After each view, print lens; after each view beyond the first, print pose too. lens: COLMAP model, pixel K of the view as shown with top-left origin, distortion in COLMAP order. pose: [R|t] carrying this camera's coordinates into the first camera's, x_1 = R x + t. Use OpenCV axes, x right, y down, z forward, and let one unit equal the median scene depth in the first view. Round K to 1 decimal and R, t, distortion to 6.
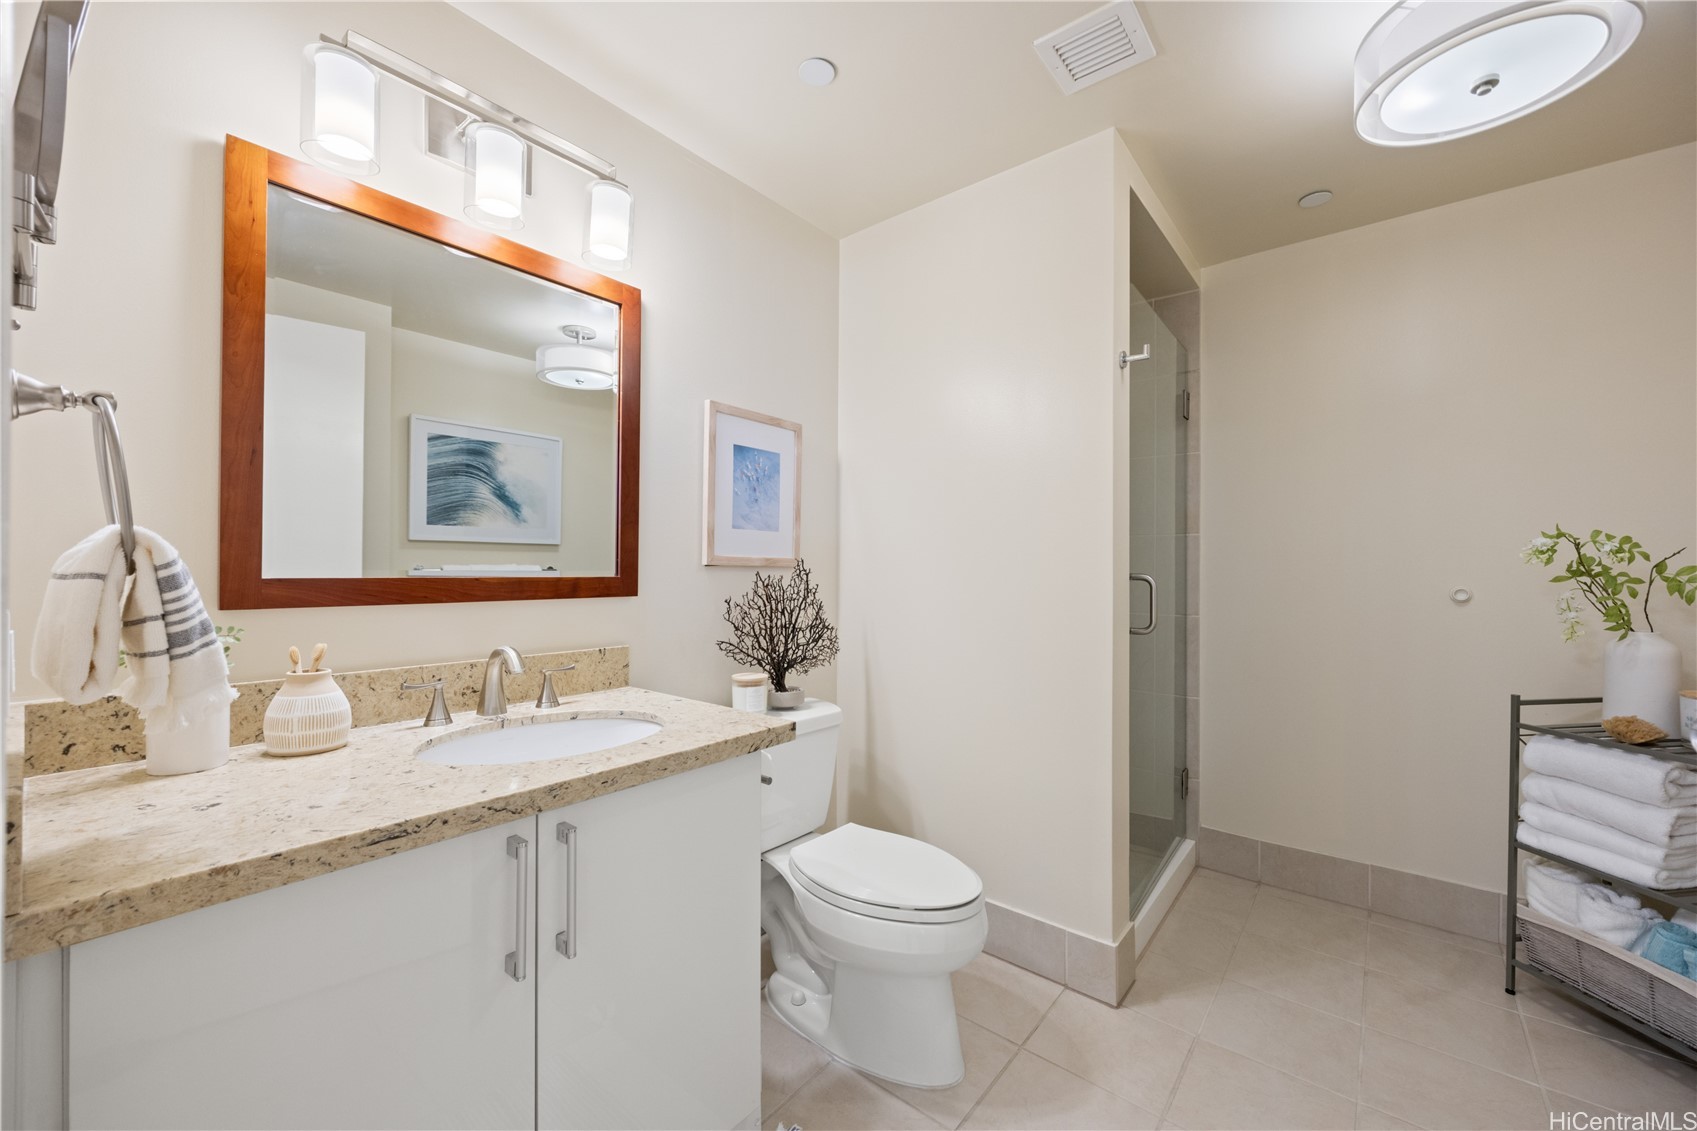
lens RADIAL K [[686.2, 0, 840.2], [0, 686.2, 566.9], [0, 0, 1]] dist [-0.000283, 0.000360]
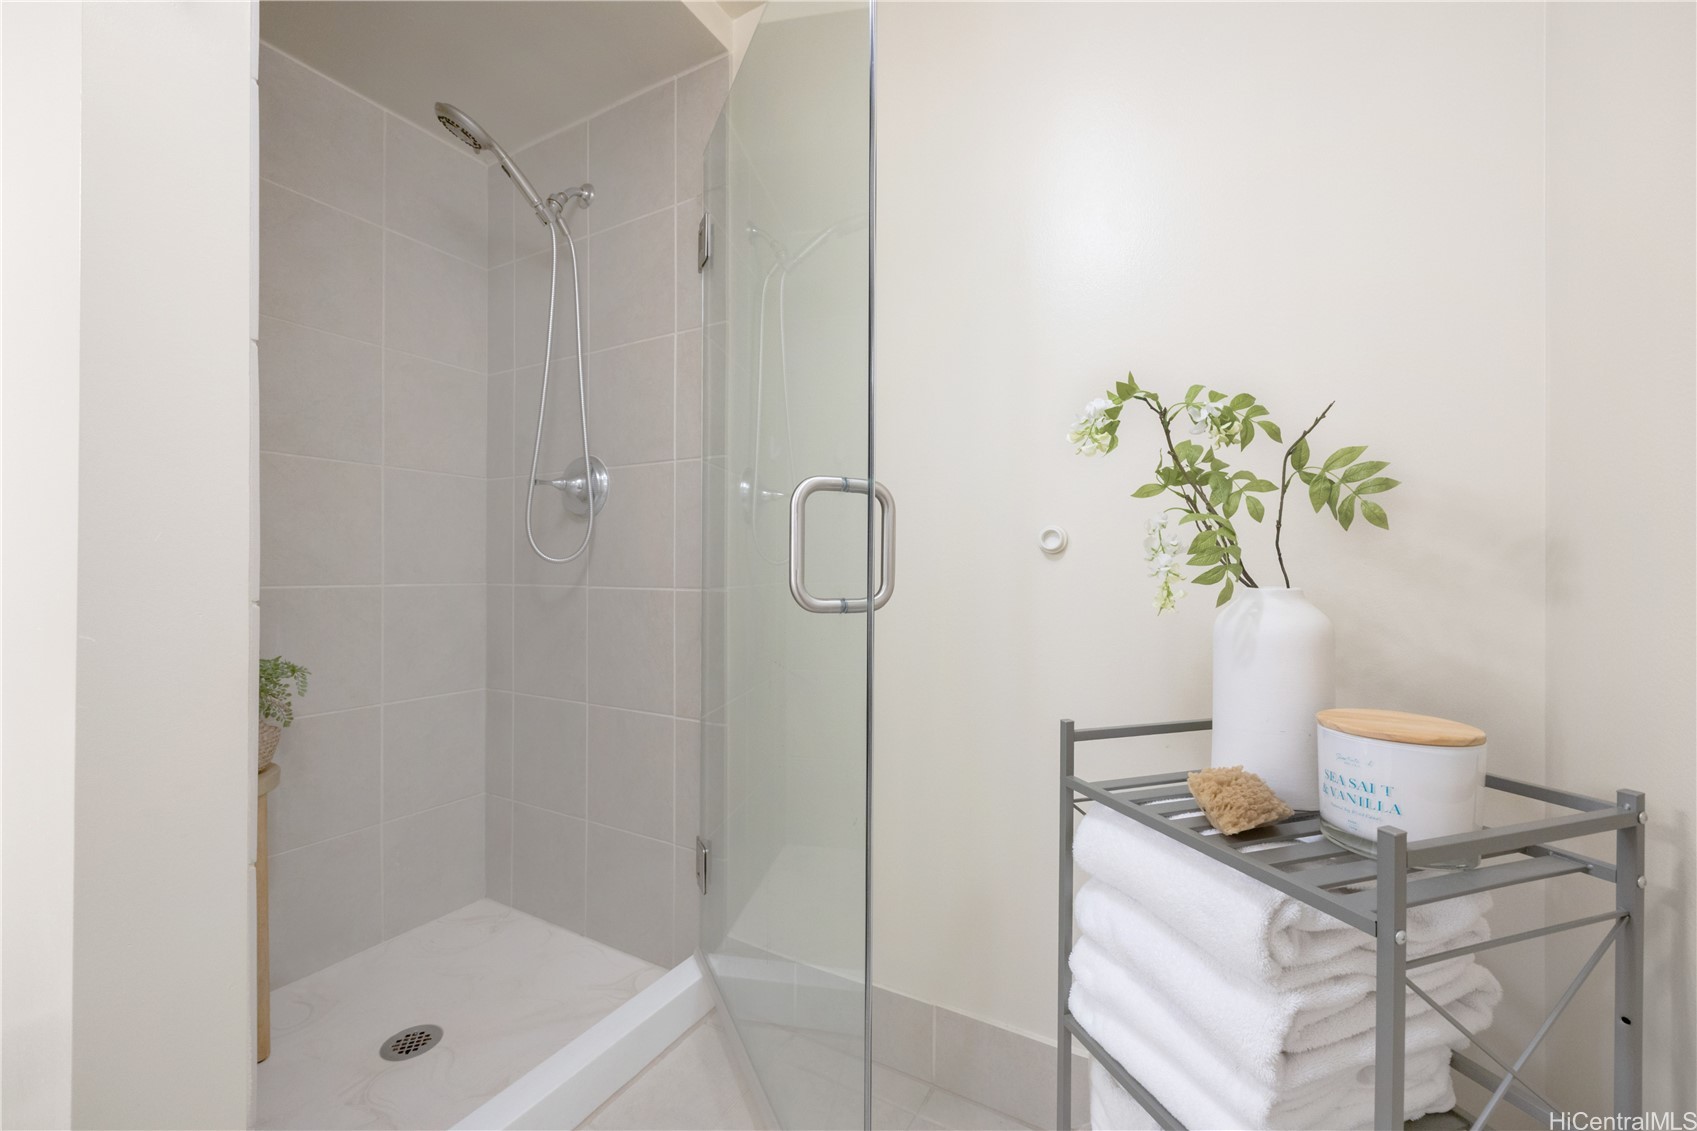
lens RADIAL K [[686.2, 0, 853.1], [0, 686.2, 569.3], [0, 0, 1]] dist [-0.000283, 0.000360]
pose [[0.987194, 0.001789, 0.159517, 0.796455], [-0.001310, 0.999994, -0.003107, 0.082850], [-0.159521, 0.002858, 0.987190, 0.564520]]
